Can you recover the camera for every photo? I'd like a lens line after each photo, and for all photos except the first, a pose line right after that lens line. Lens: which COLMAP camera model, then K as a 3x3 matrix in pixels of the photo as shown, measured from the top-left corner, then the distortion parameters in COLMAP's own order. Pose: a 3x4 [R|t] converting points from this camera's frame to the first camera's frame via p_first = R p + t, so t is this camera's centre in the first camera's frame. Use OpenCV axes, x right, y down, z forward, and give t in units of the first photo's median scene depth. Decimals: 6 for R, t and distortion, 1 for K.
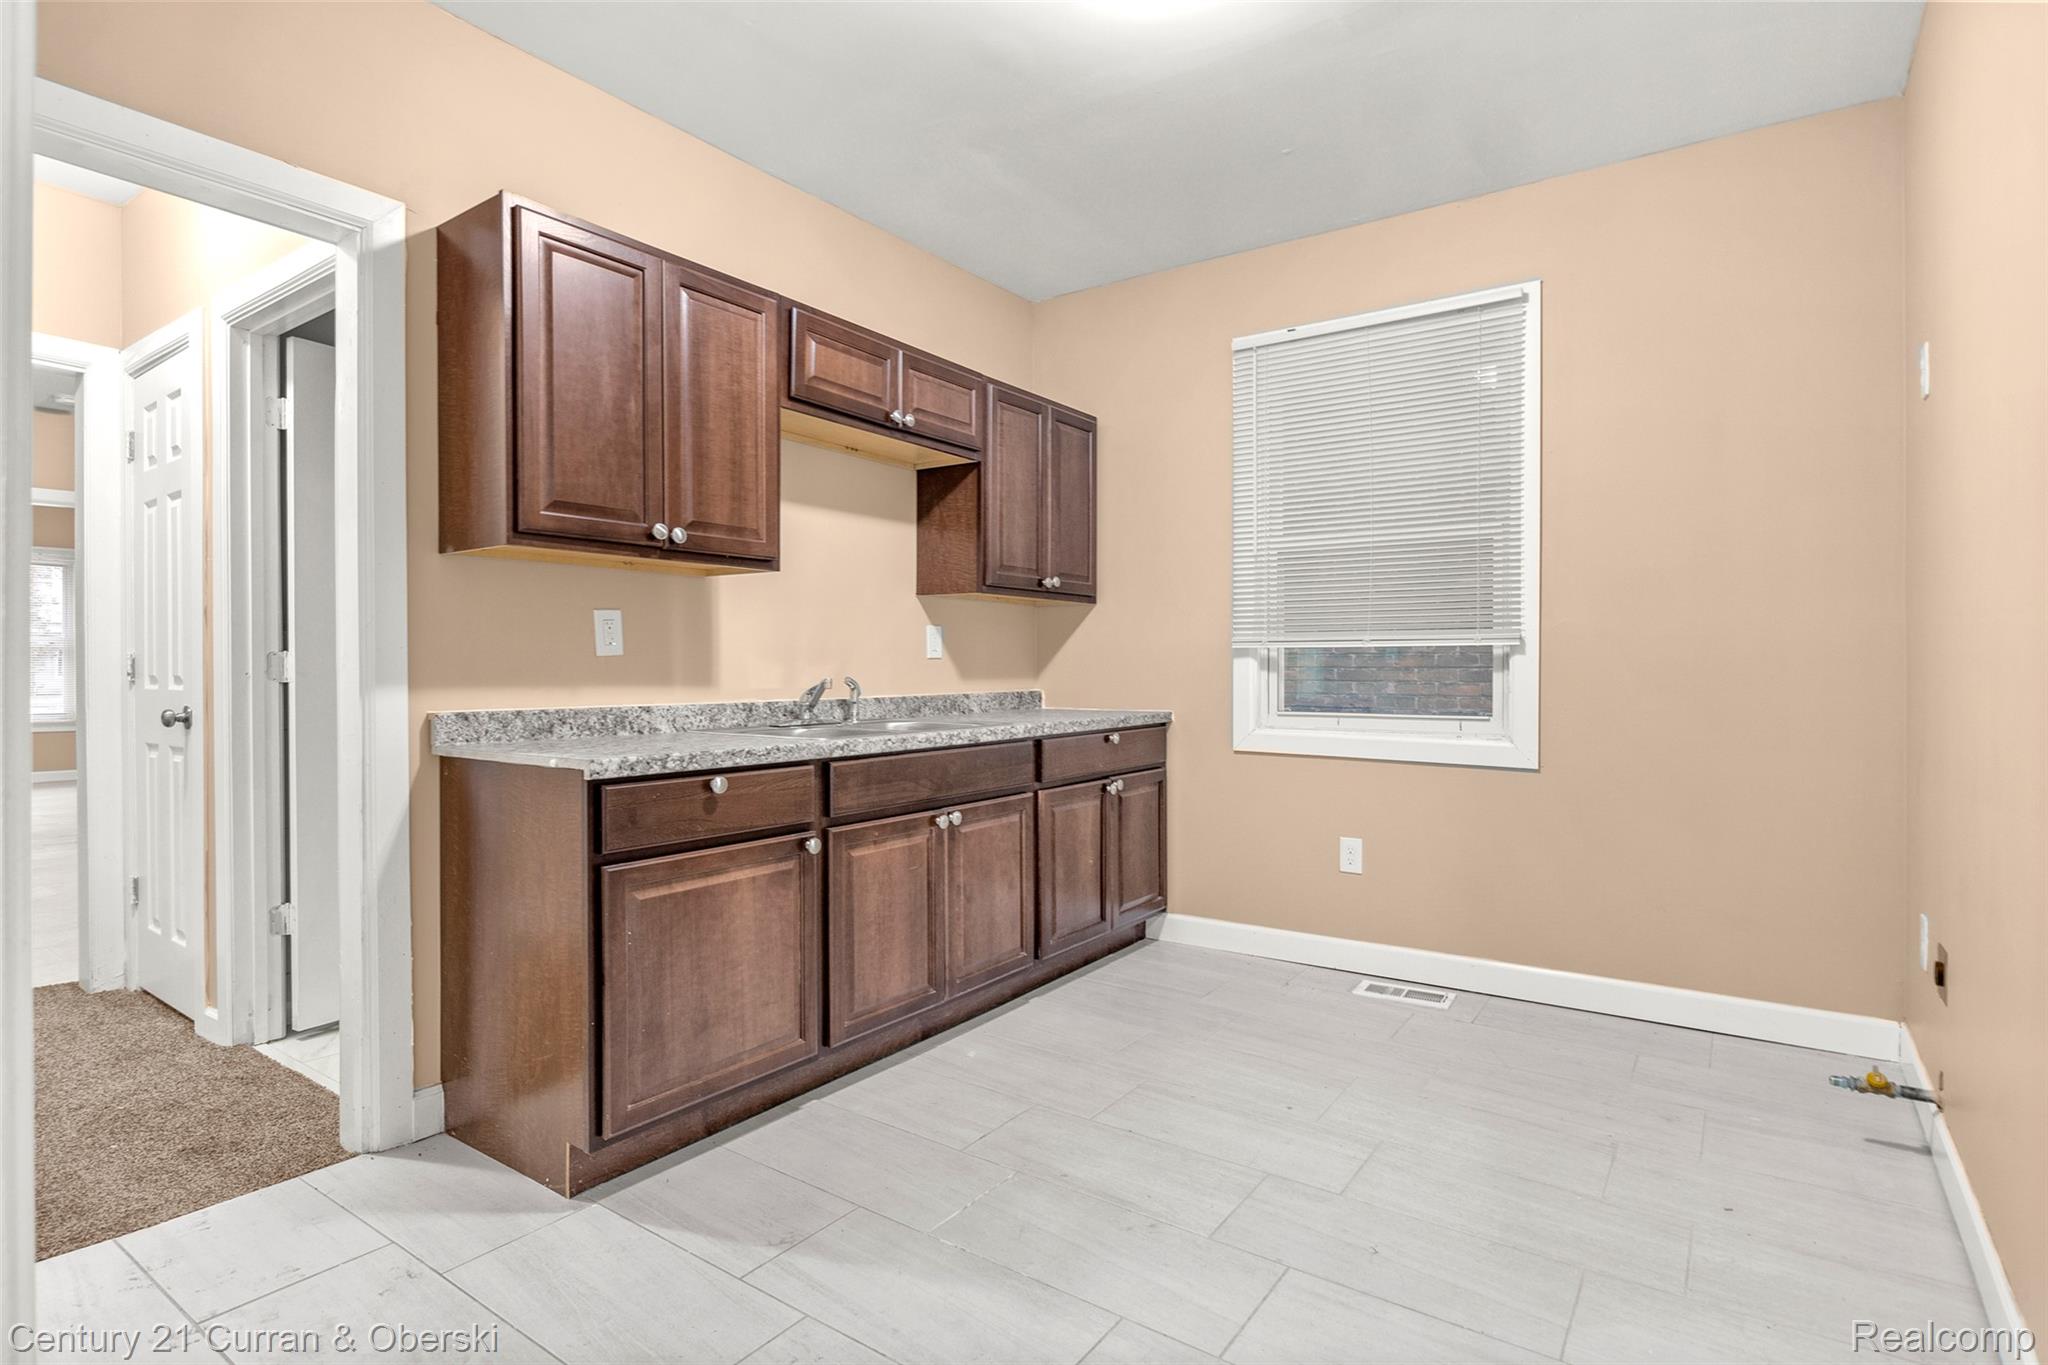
lens RADIAL K [[1034.0, 0, 1019.6], [0, 1034.0, 656.2], [0, 0, 1]] dist [-0.007541, -0.000114]
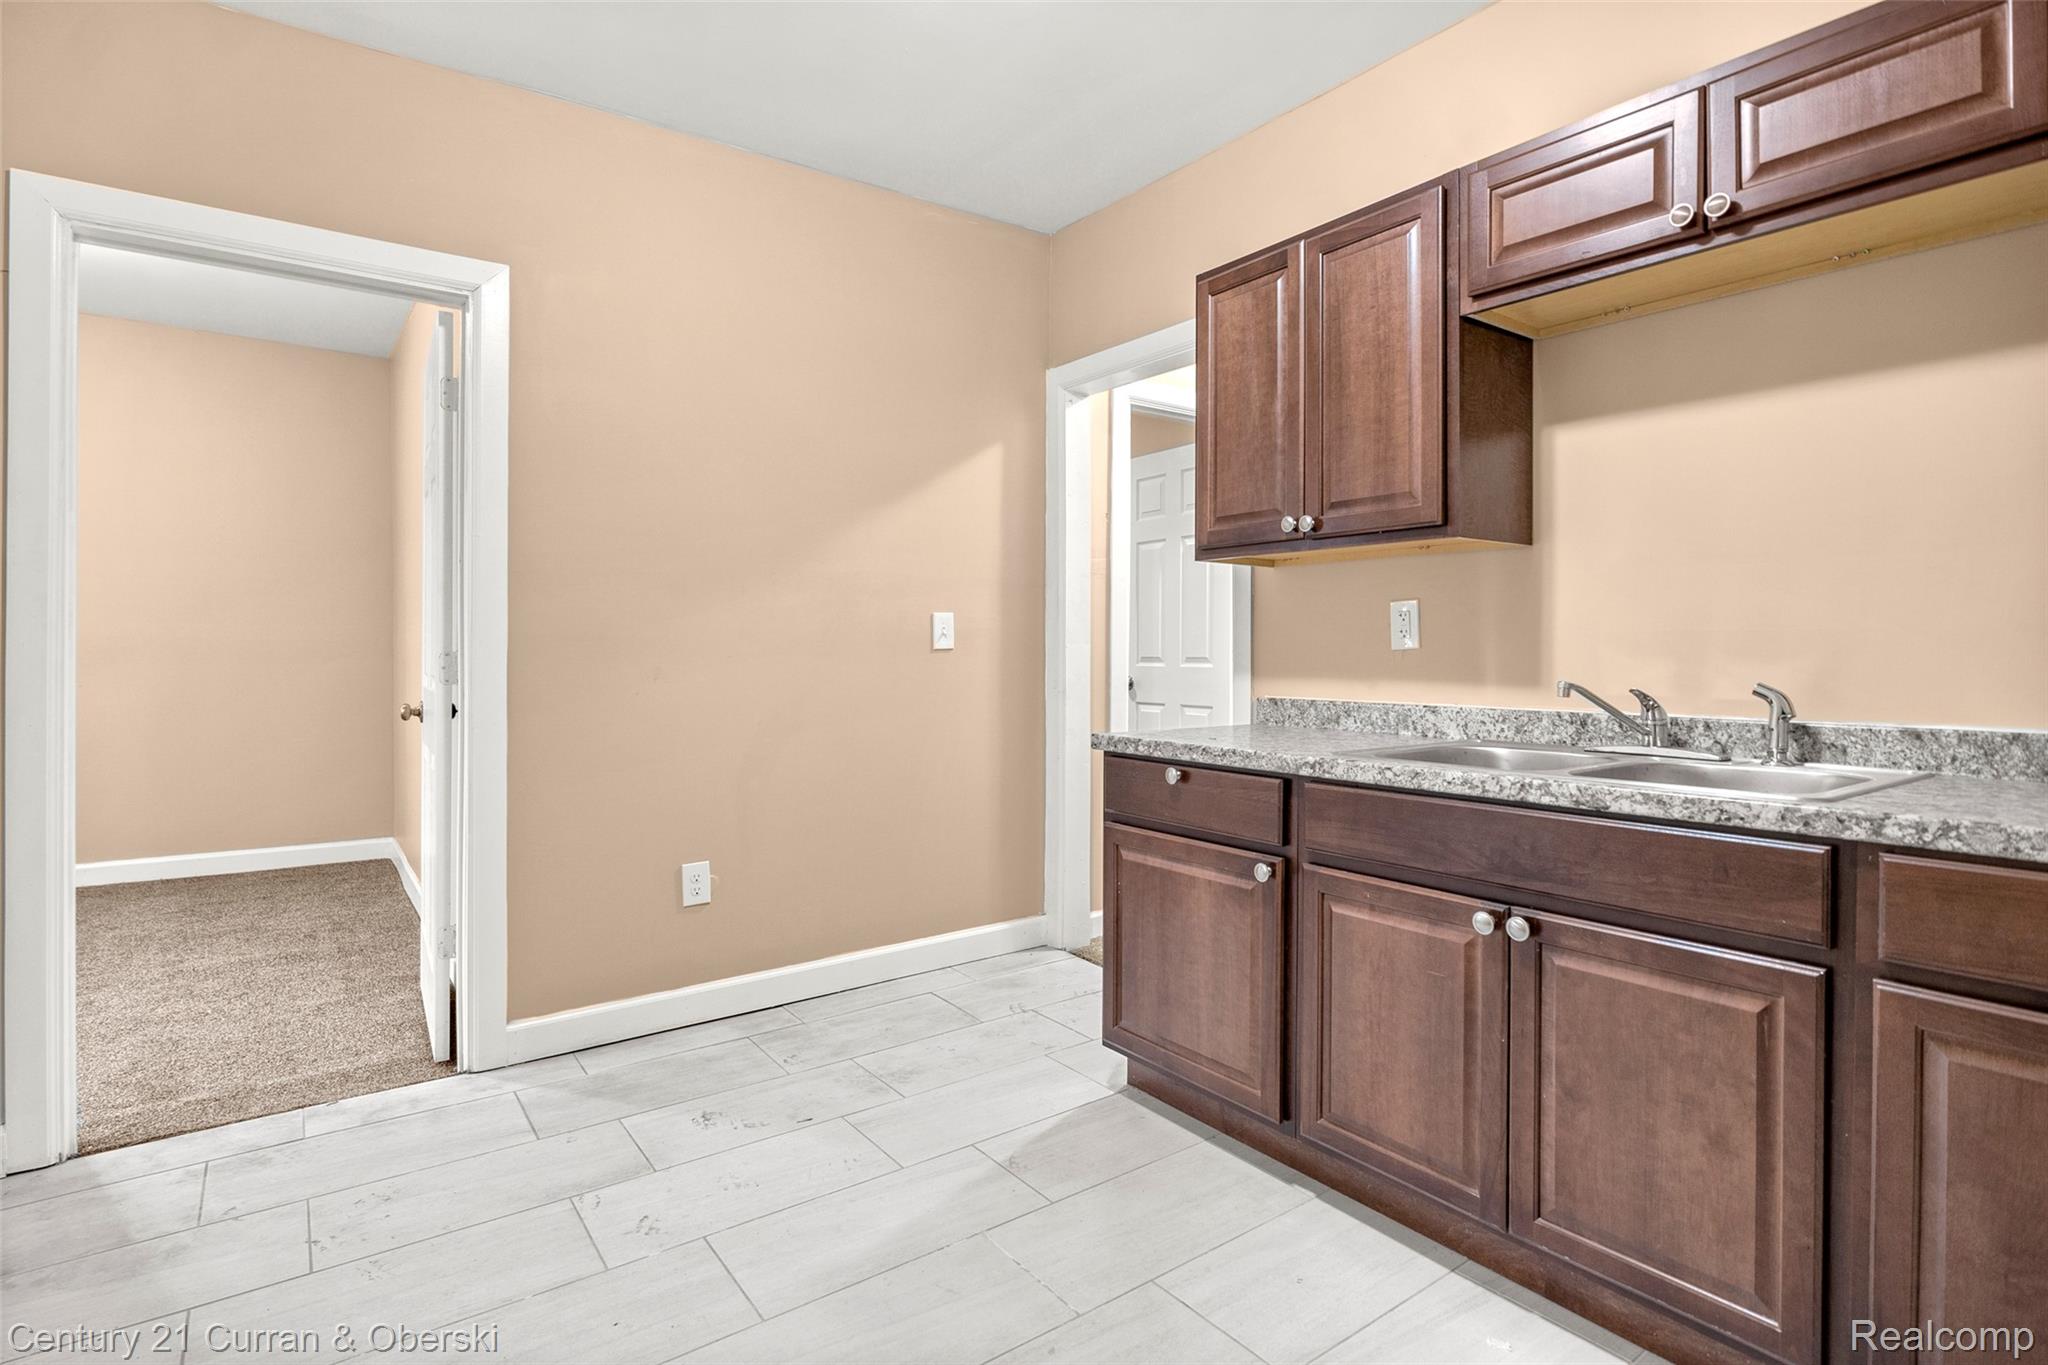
lens RADIAL K [[1025.9, 0, 1028.6], [0, 1025.9, 648.6], [0, 0, 1]] dist [-0.003338, -0.000031]
pose [[-0.314952, -0.004966, -0.949095, 0.596484], [0.006656, 0.999950, -0.007441, 0.003516], [0.949084, -0.008661, -0.314903, 0.970989]]
